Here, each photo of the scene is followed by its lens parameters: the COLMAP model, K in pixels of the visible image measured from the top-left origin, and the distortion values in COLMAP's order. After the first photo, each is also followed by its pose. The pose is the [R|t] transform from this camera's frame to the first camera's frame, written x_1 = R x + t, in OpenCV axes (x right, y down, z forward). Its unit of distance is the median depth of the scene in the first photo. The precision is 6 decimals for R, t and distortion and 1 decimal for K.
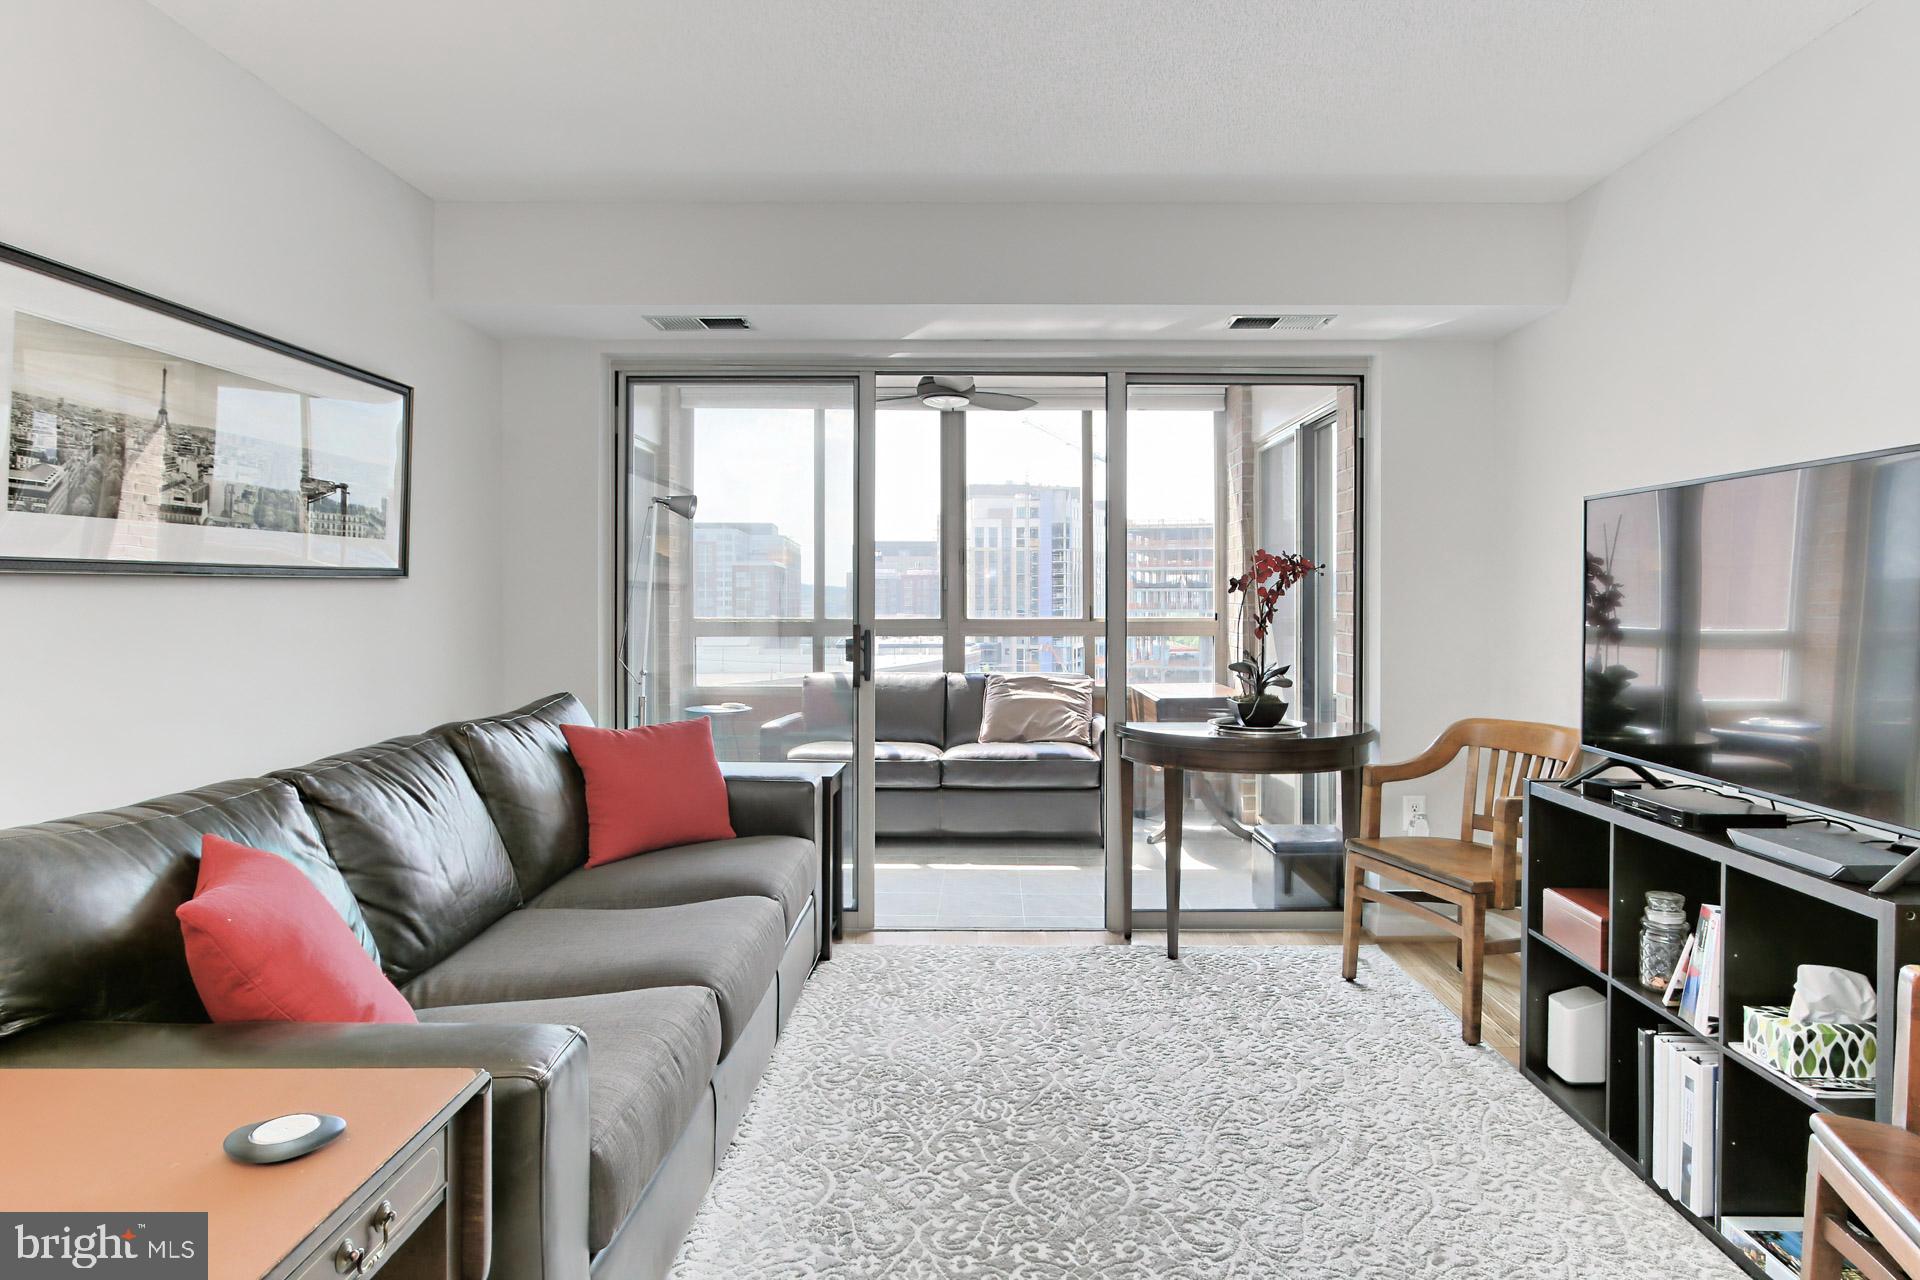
lens RADIAL K [[1085.9, 0, 977.7], [0, 1085.9, 596.0], [0, 0, 1]] dist [-0.002089, 0.002009]
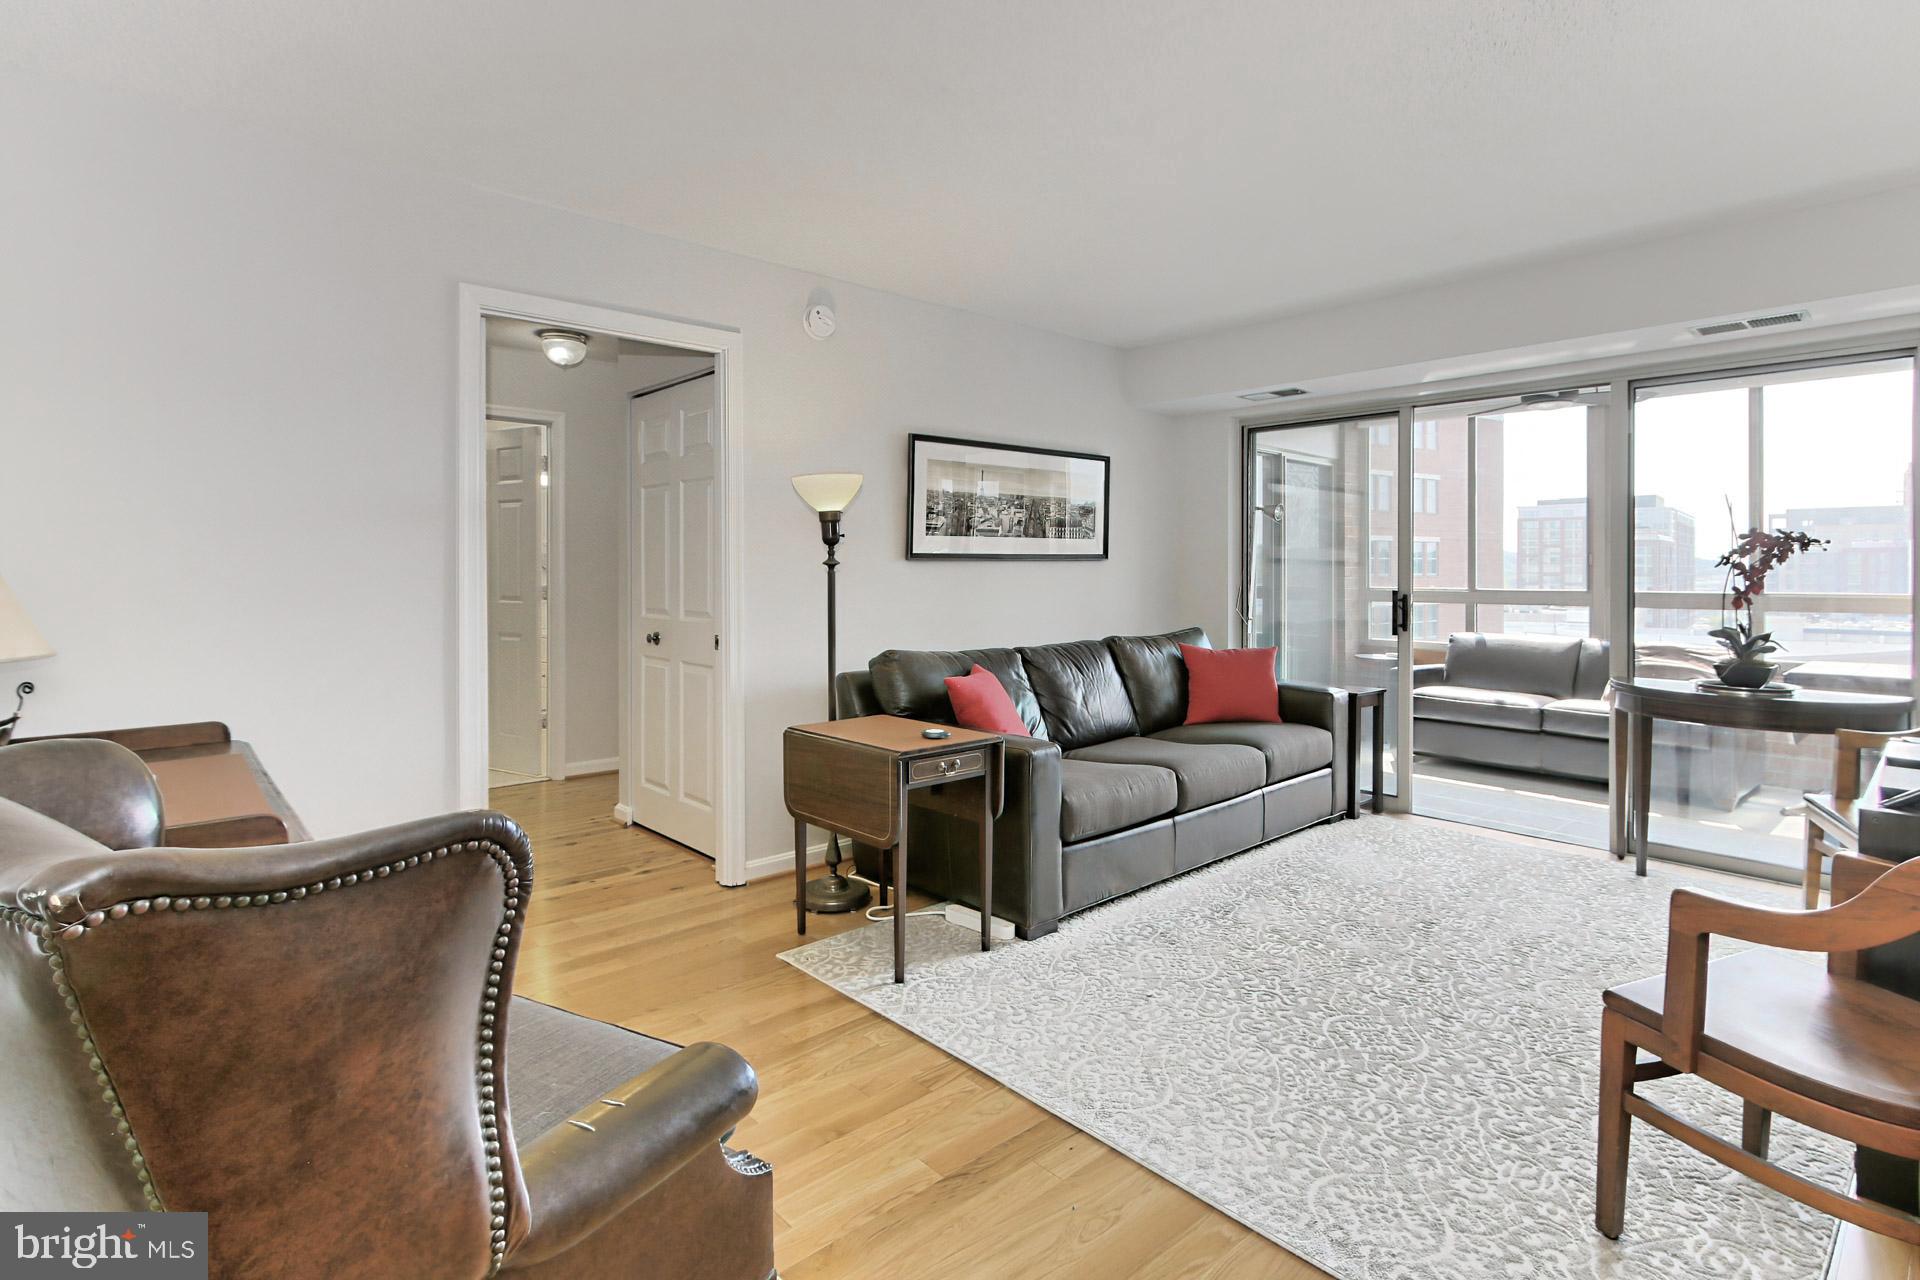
lens RADIAL K [[955.4, 0, 958.0], [0, 955.4, 559.3], [0, 0, 1]] dist [-0.002045, 0.001132]
pose [[0.678796, -0.006105, -0.734301, 0.503383], [-0.002876, 0.999936, -0.010972, 0.001845], [0.734321, 0.009559, 0.678735, -0.297088]]
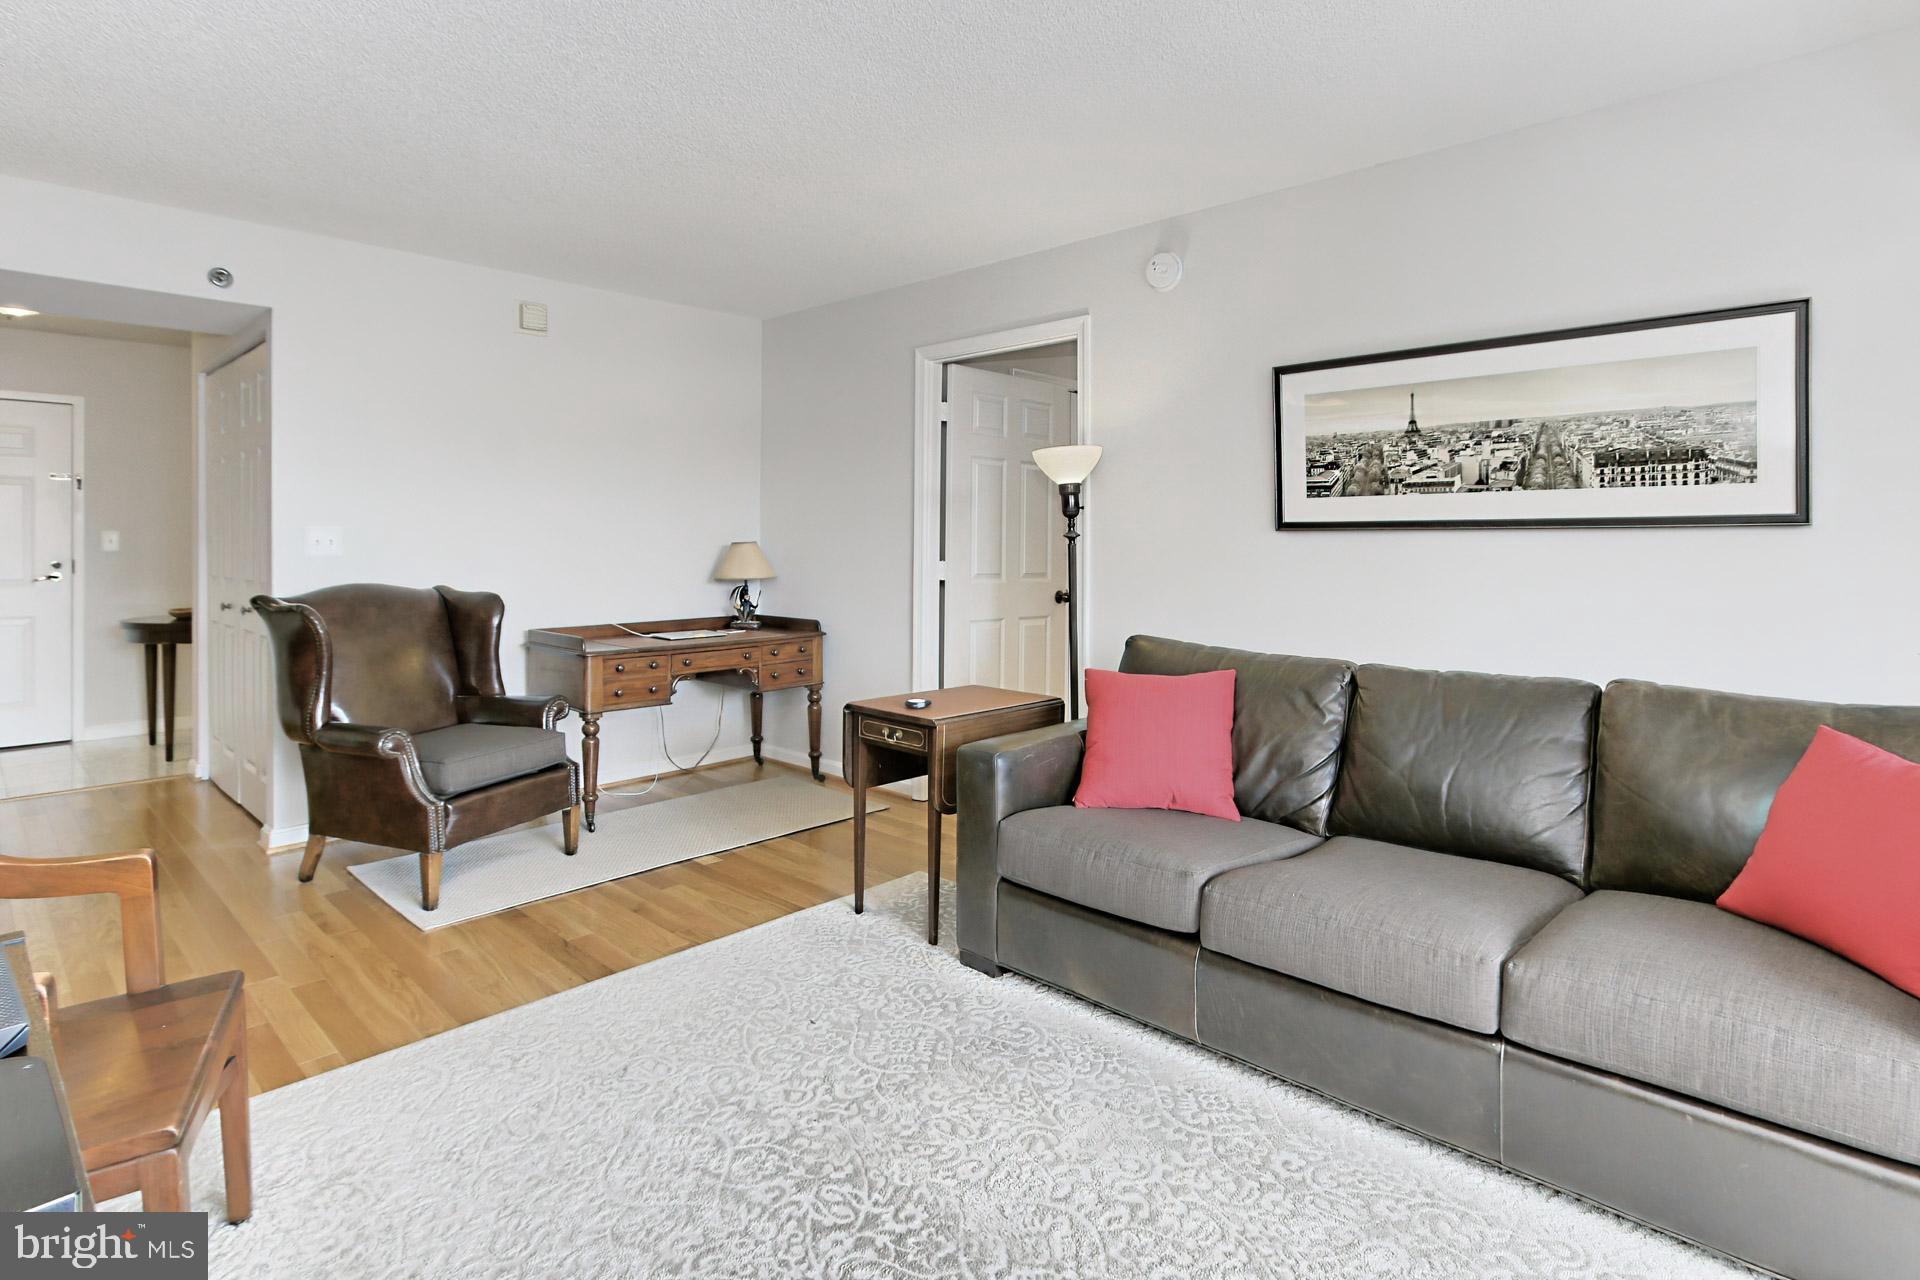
lens RADIAL K [[962.2, 0, 958.1], [0, 962.2, 534.3], [0, 0, 1]] dist [-0.002842, -0.000287]
pose [[-0.683038, -0.000895, -0.730382, 0.472876], [-0.002733, 0.999995, 0.001331, -0.008790], [0.730378, 0.002905, -0.683038, 1.033666]]
